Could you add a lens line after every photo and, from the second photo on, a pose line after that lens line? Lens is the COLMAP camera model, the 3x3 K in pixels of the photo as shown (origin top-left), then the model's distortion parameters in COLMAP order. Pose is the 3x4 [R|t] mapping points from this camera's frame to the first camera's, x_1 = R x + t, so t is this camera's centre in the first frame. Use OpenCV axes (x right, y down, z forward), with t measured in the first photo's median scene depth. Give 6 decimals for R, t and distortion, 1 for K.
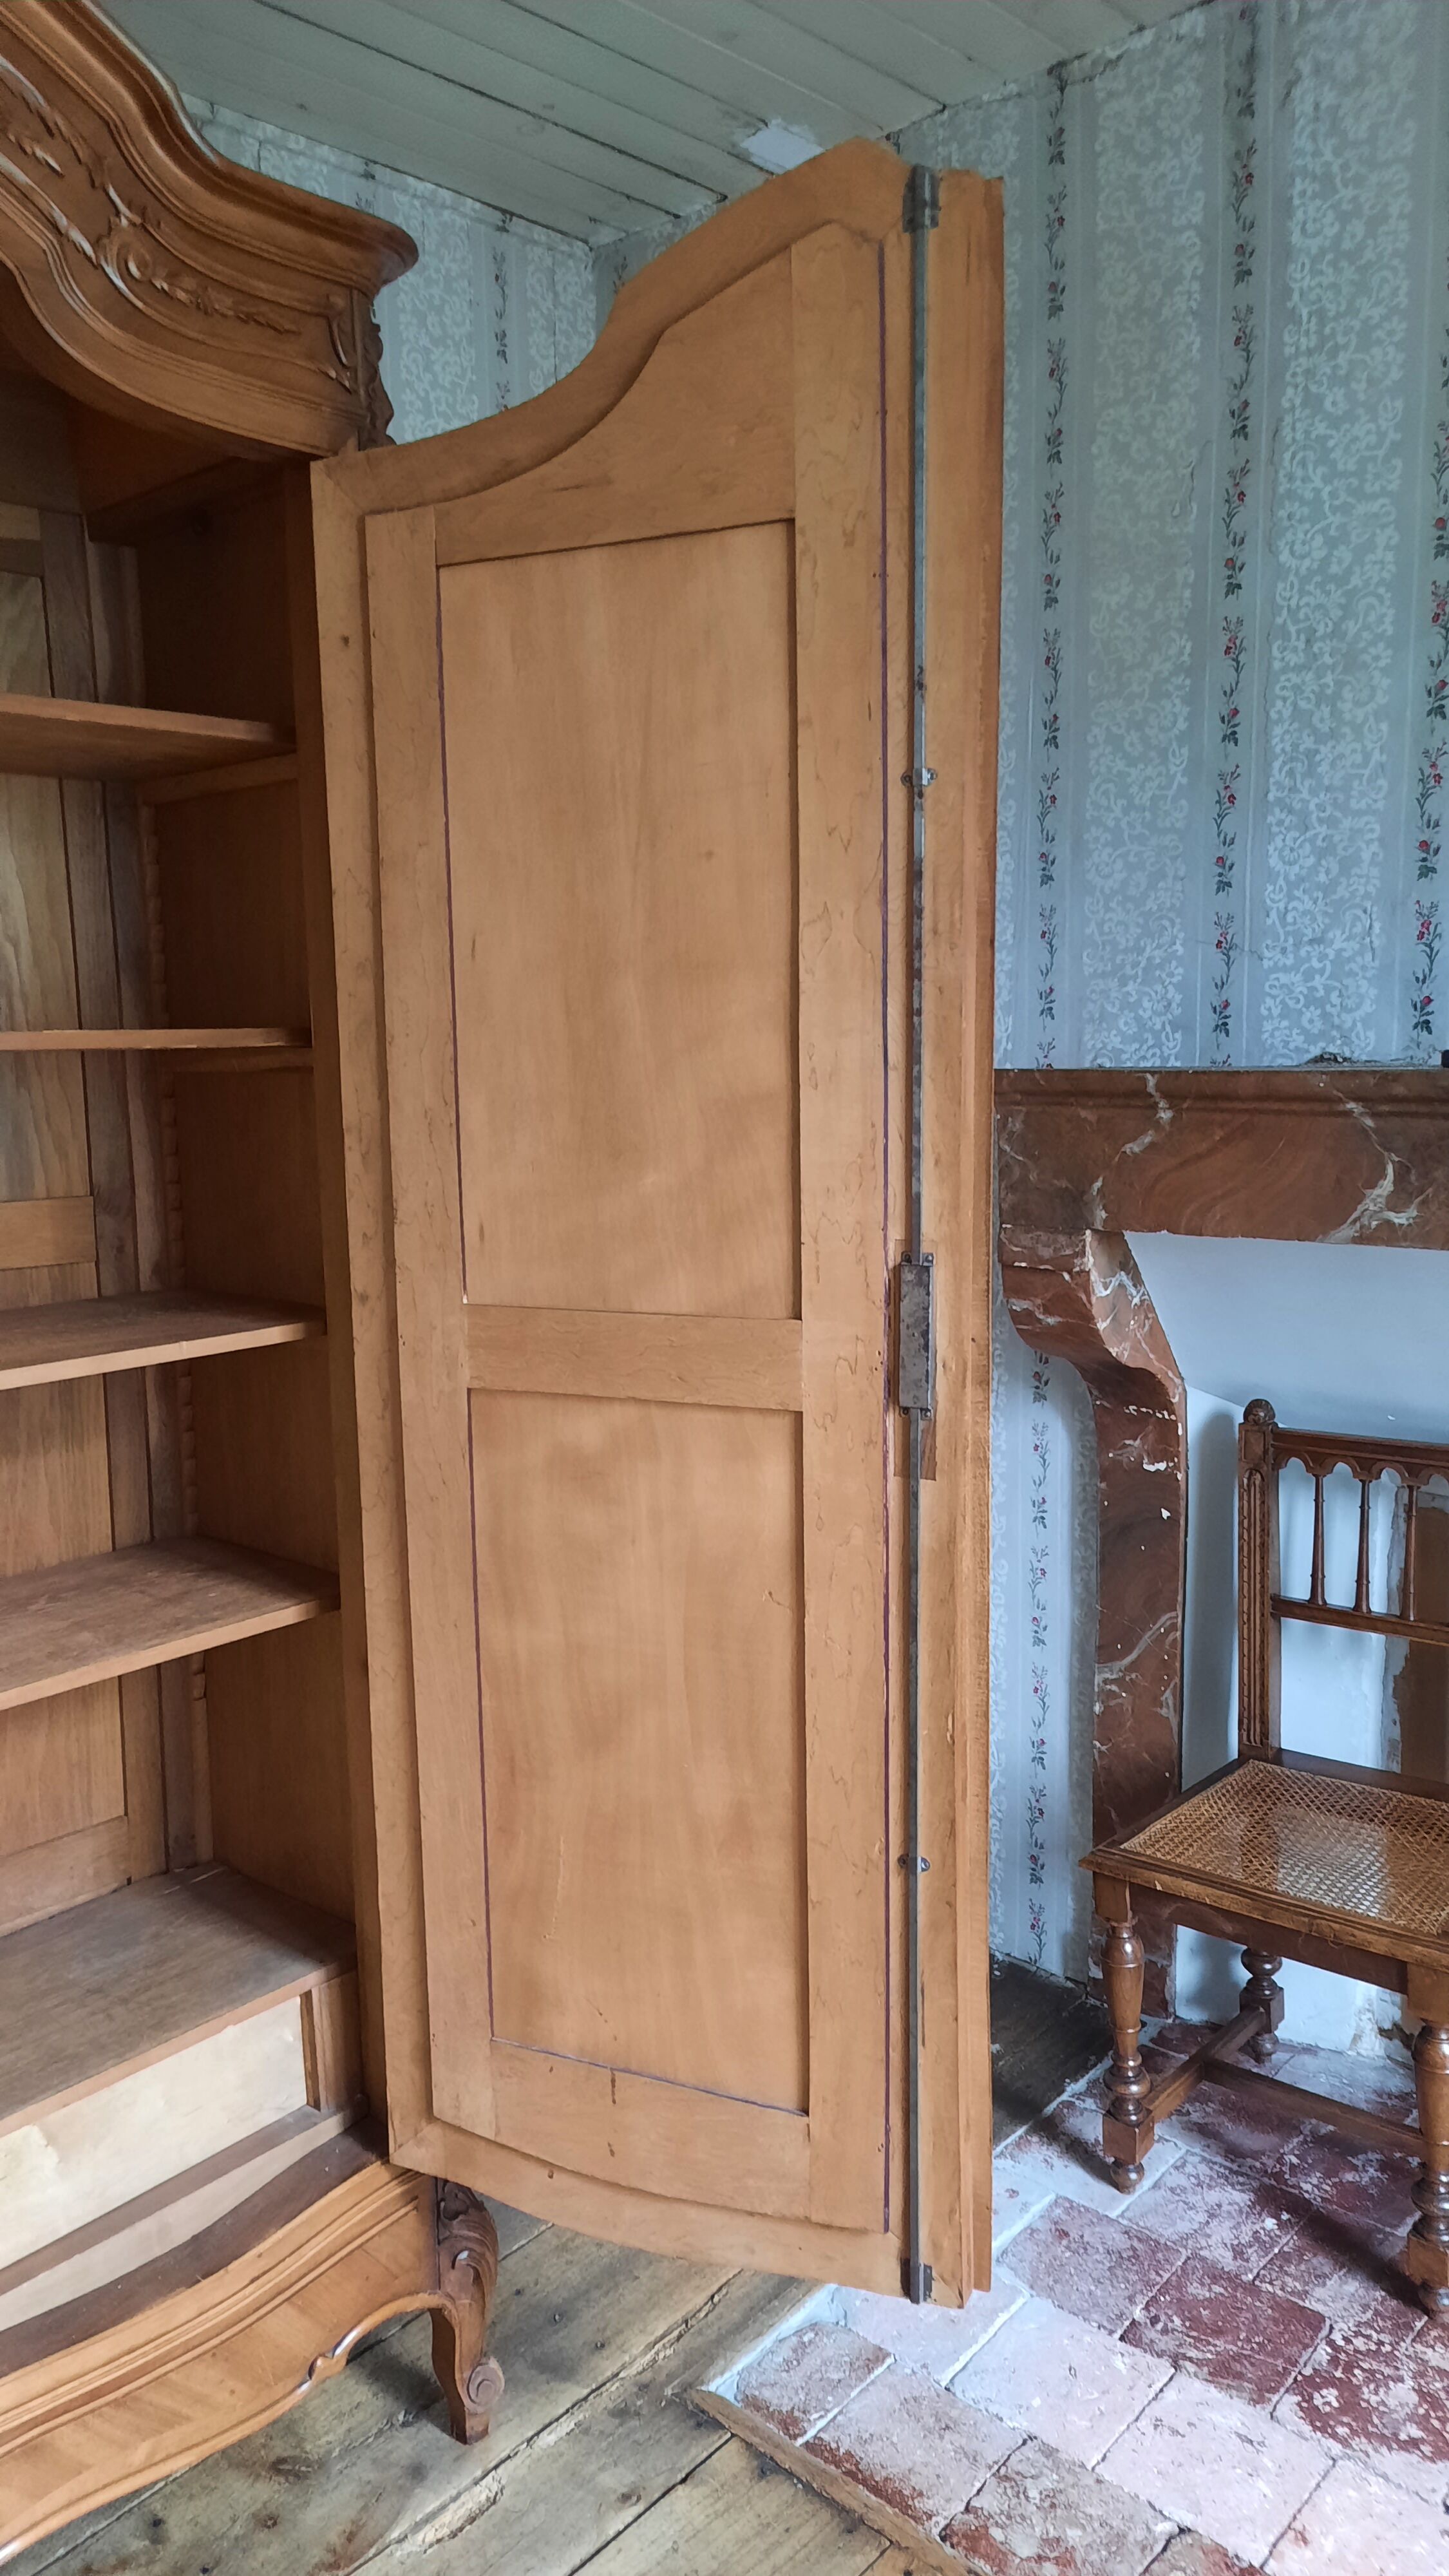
lens RADIAL K [[1896.9, 0, 697.9], [0, 1896.9, 1295.3], [0, 0, 1]] dist [0.019080, -0.015746]
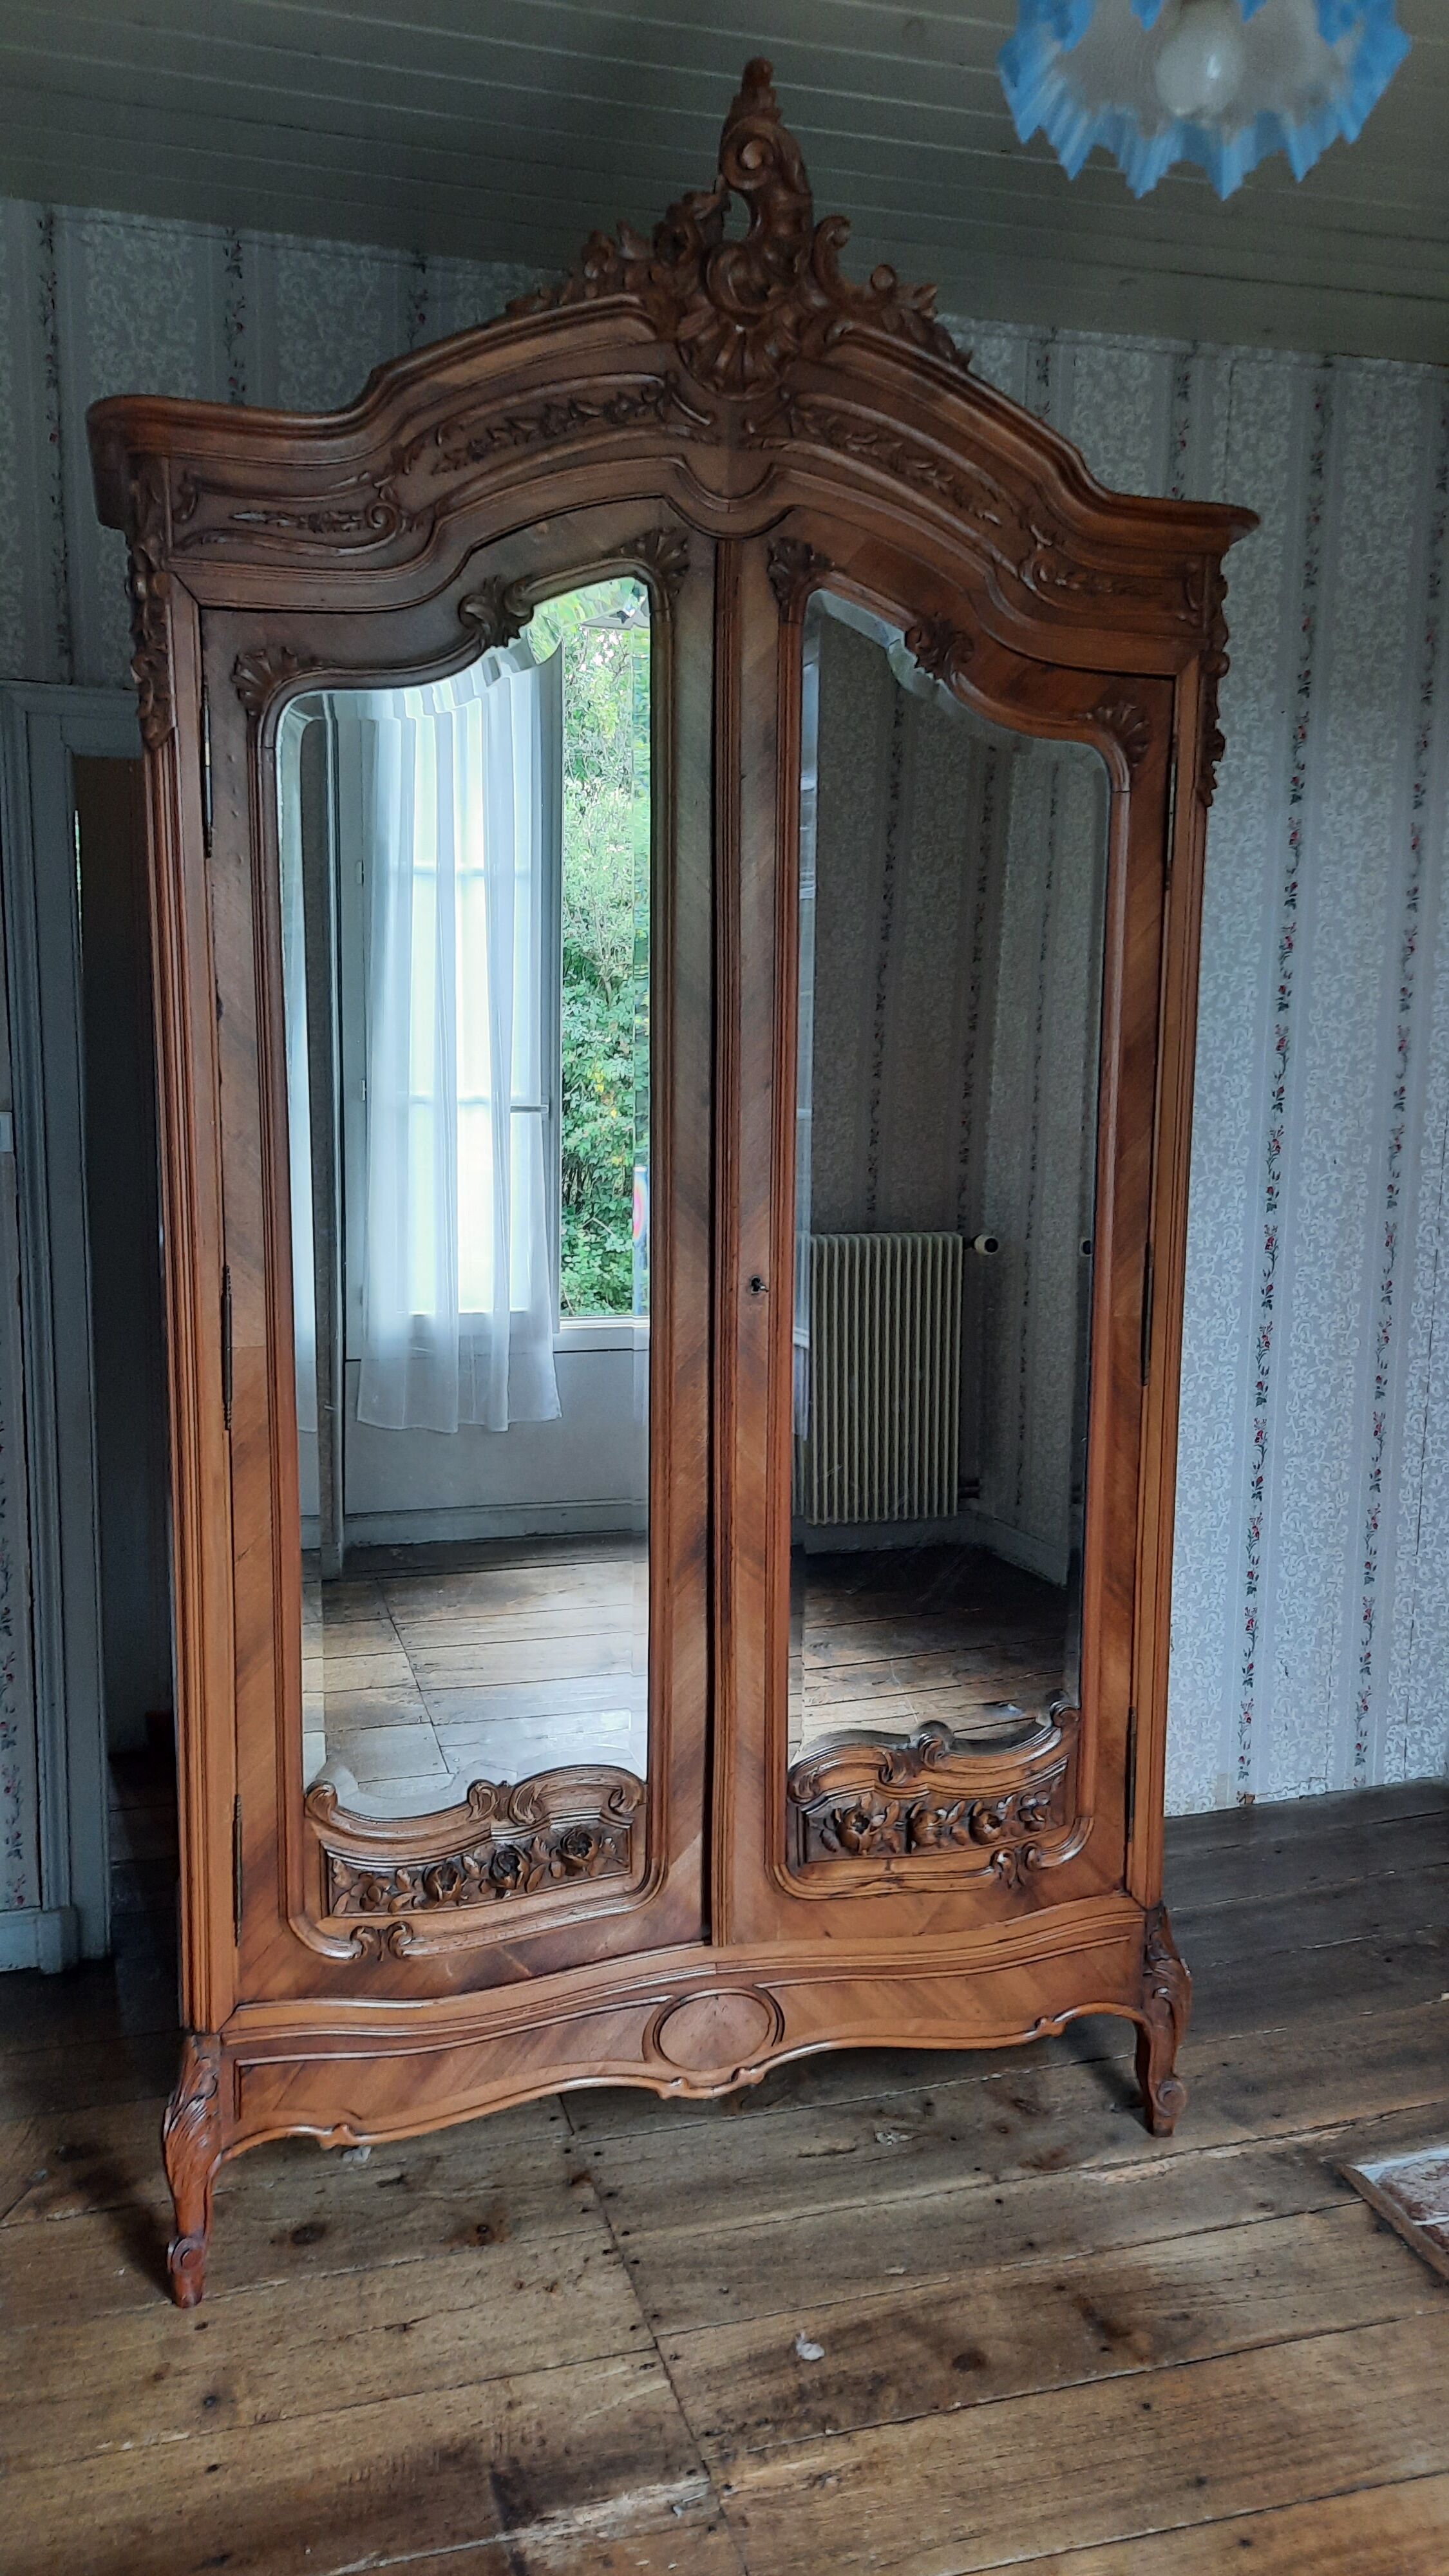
lens RADIAL K [[1896.9, 0, 700.7], [0, 1896.9, 1281.4], [0, 0, 1]] dist [0.019080, -0.015746]
pose [[0.854850, 0.096799, -0.509765, 0.239484], [-0.100013, 0.994761, 0.021178, 0.013246], [0.509145, 0.032879, 0.860053, -0.340999]]
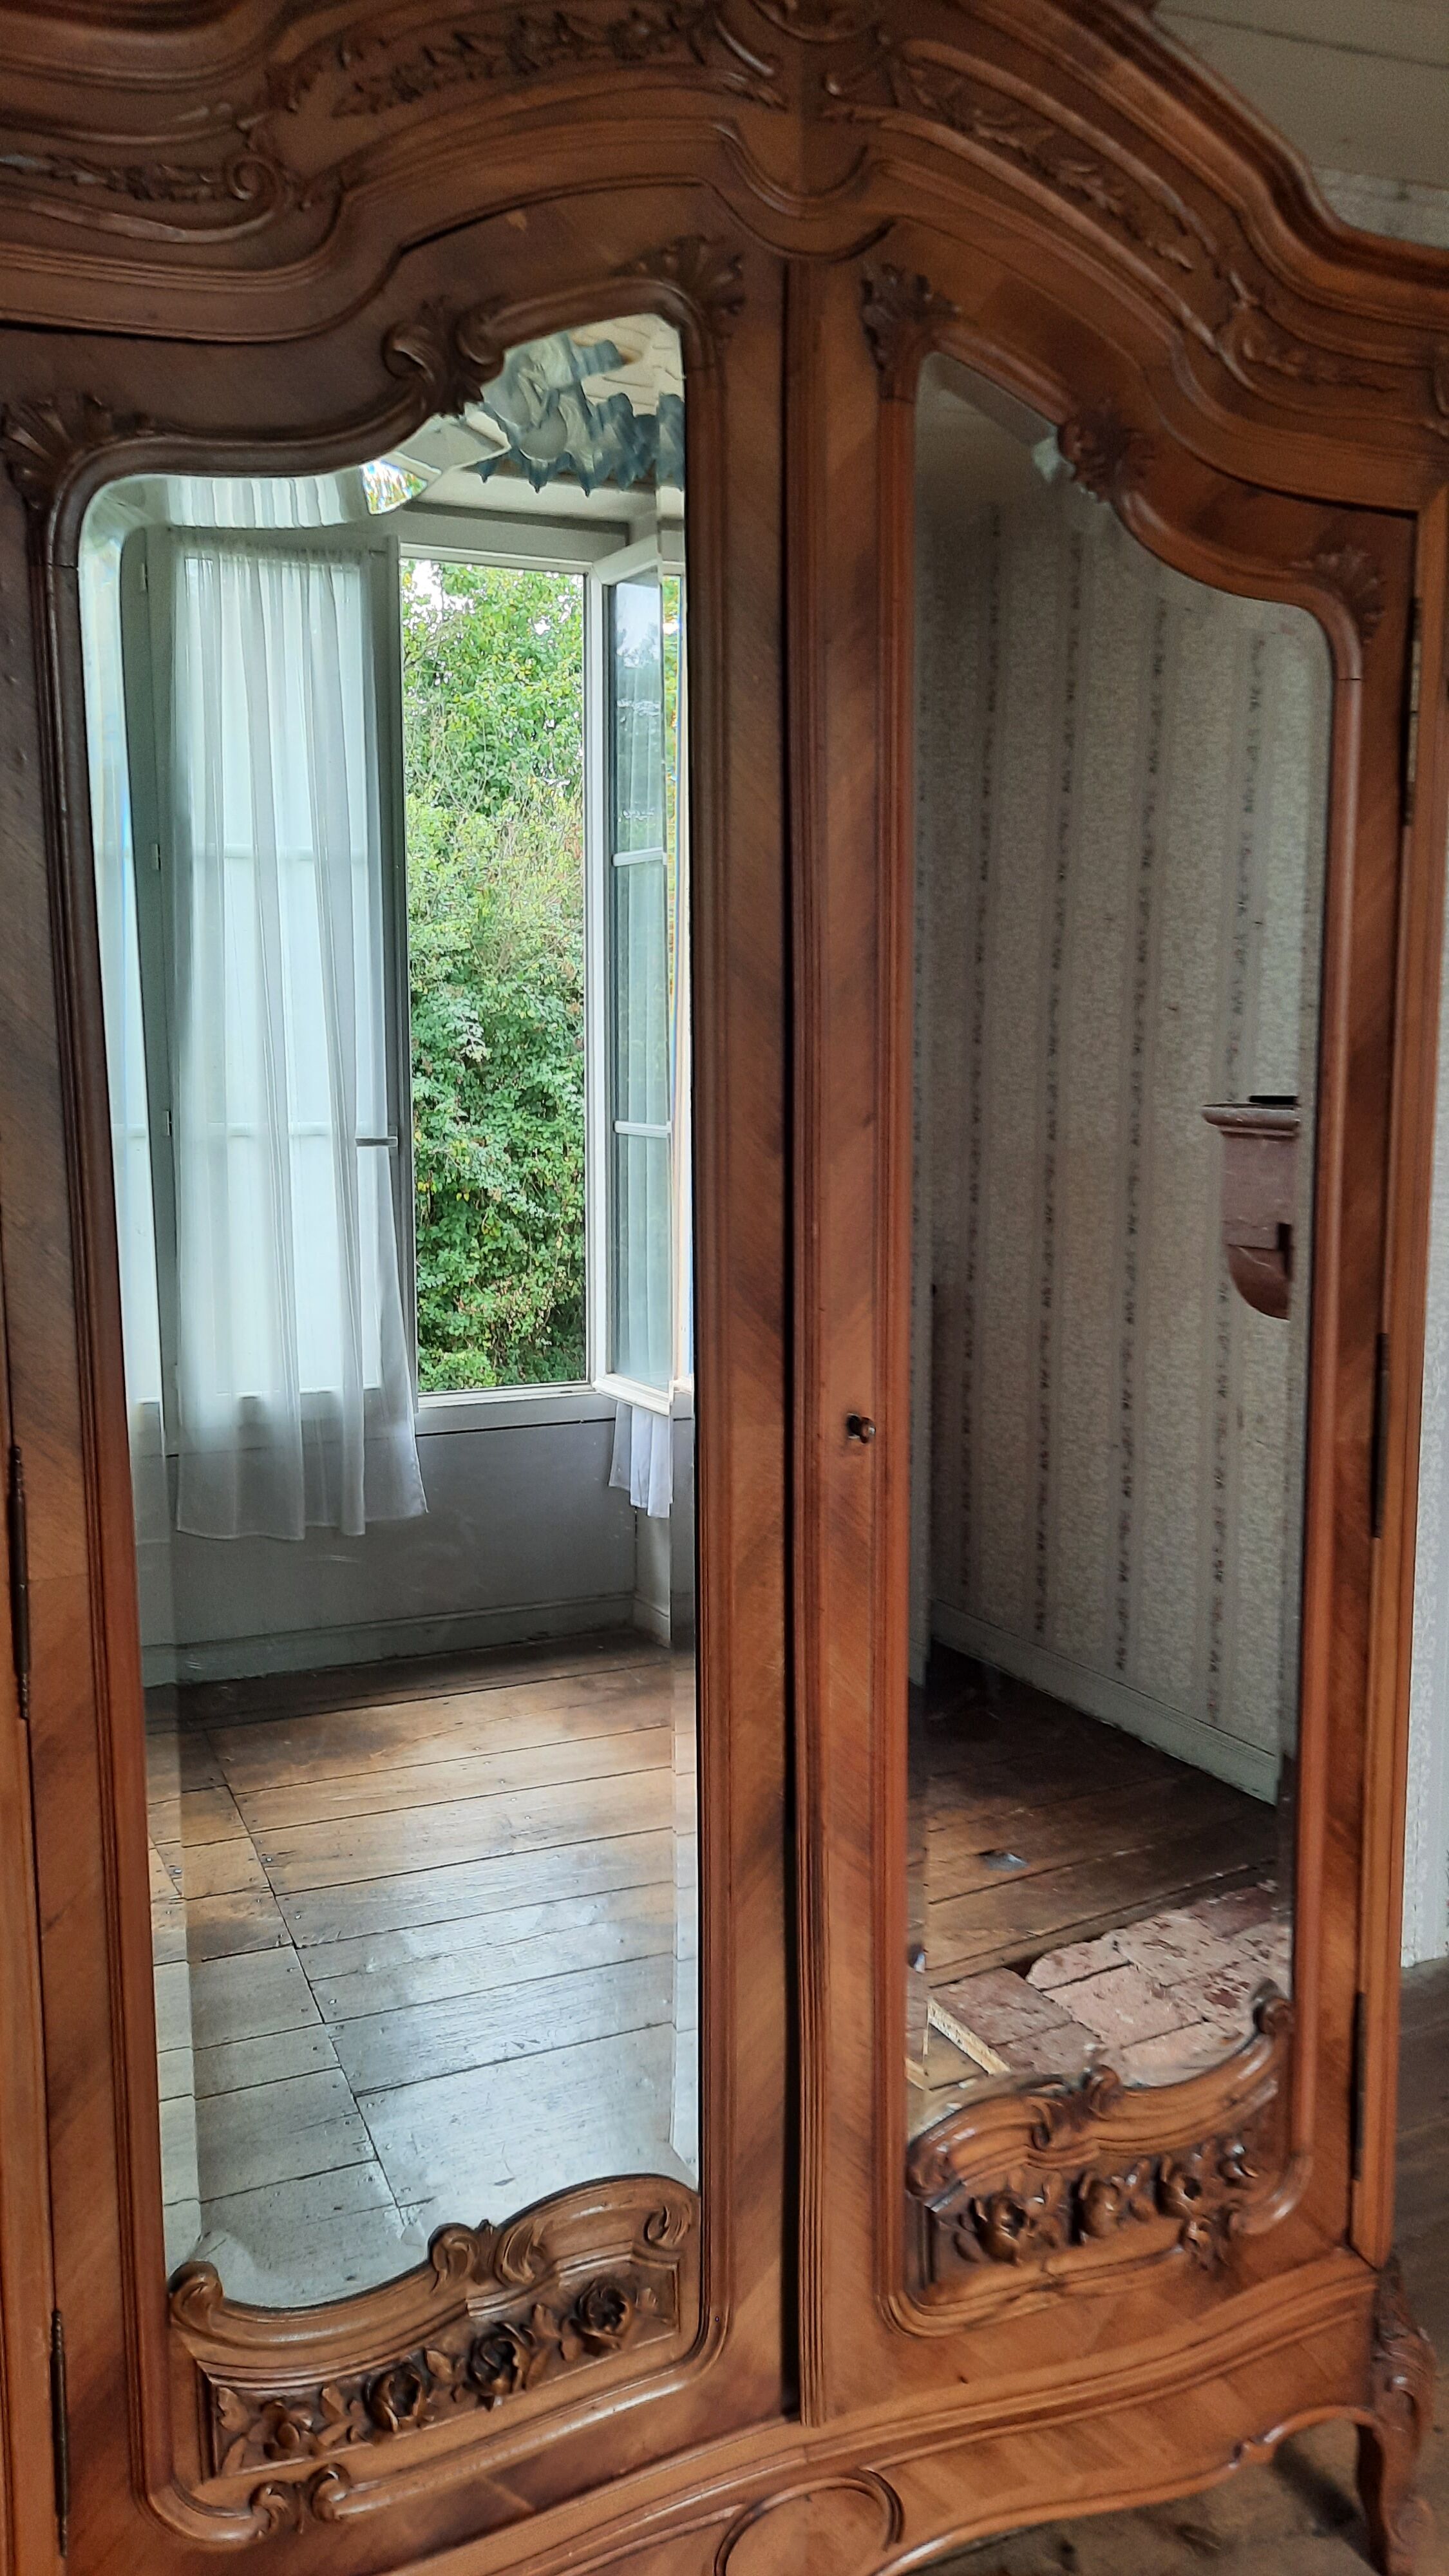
lens RADIAL K [[1896.9, 0, 701.8], [0, 1896.9, 1284.6], [0, 0, 1]] dist [0.019080, -0.015746]
pose [[0.908733, 0.068214, -0.411766, -0.087182], [-0.072541, 0.997352, 0.005132, -0.021296], [0.411026, 0.025207, 0.911275, -0.025280]]
